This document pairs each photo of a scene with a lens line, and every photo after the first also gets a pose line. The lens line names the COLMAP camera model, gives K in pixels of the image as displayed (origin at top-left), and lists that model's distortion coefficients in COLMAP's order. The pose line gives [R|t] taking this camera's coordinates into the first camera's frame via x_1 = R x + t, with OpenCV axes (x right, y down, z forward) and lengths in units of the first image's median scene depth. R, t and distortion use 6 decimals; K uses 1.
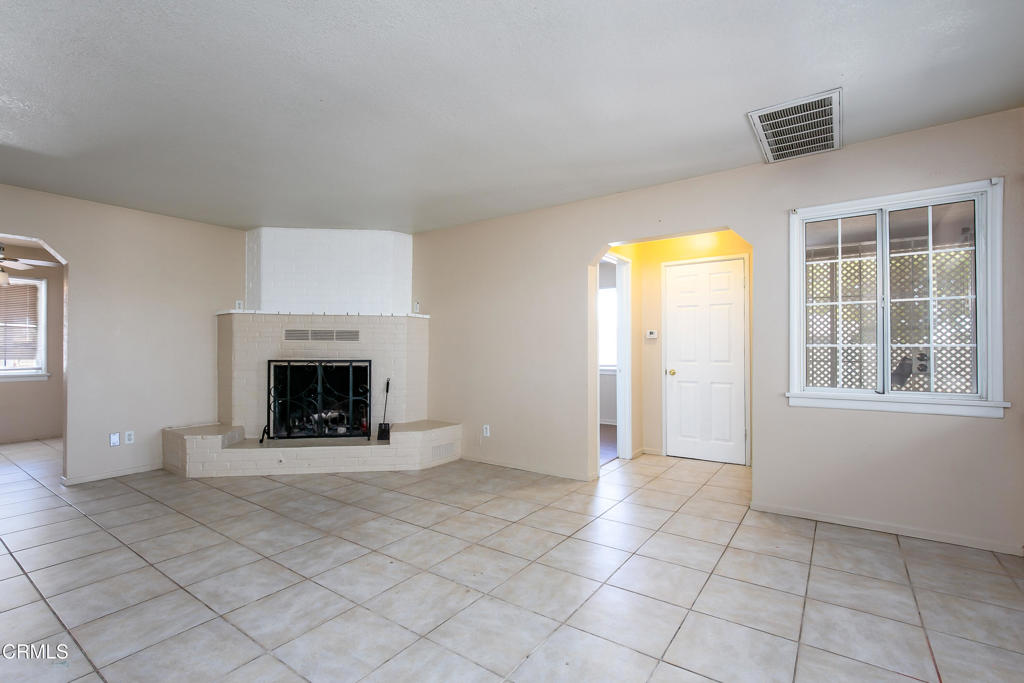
lens RADIAL K [[469.9, 0, 513.9], [0, 469.9, 344.6], [0, 0, 1]] dist [-0.020263, -0.000939]
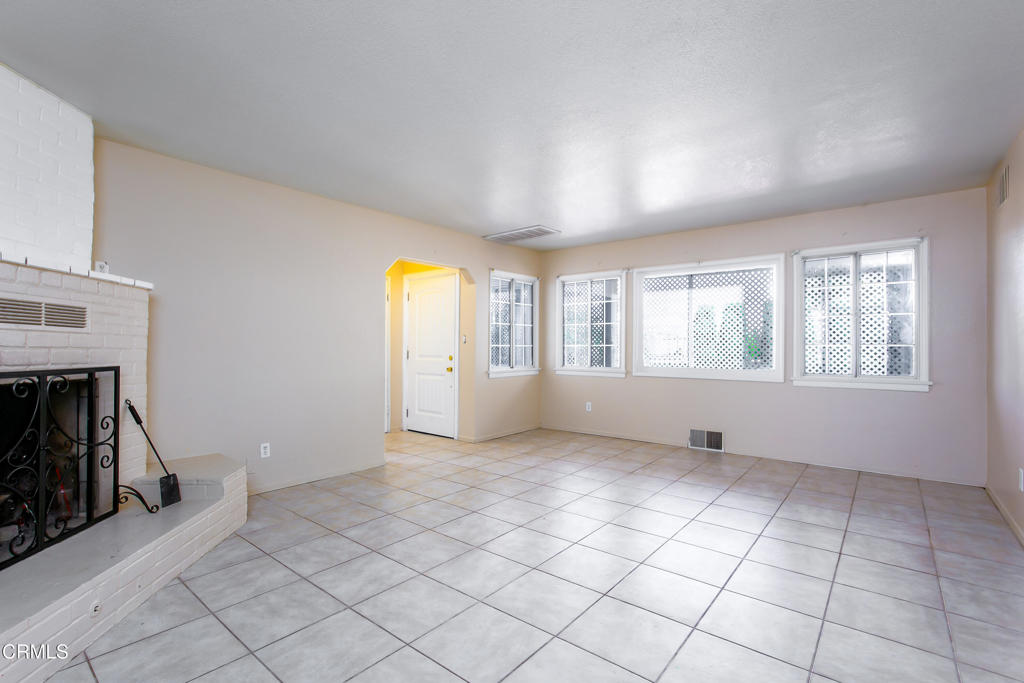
lens RADIAL K [[469.9, 0, 514.6], [0, 469.9, 342.8], [0, 0, 1]] dist [-0.020263, -0.000939]
pose [[0.075344, 0.008488, 0.997121, -0.848719], [-0.008681, 0.999931, -0.007856, 0.007257], [-0.997120, -0.008064, 0.075412, 0.558624]]
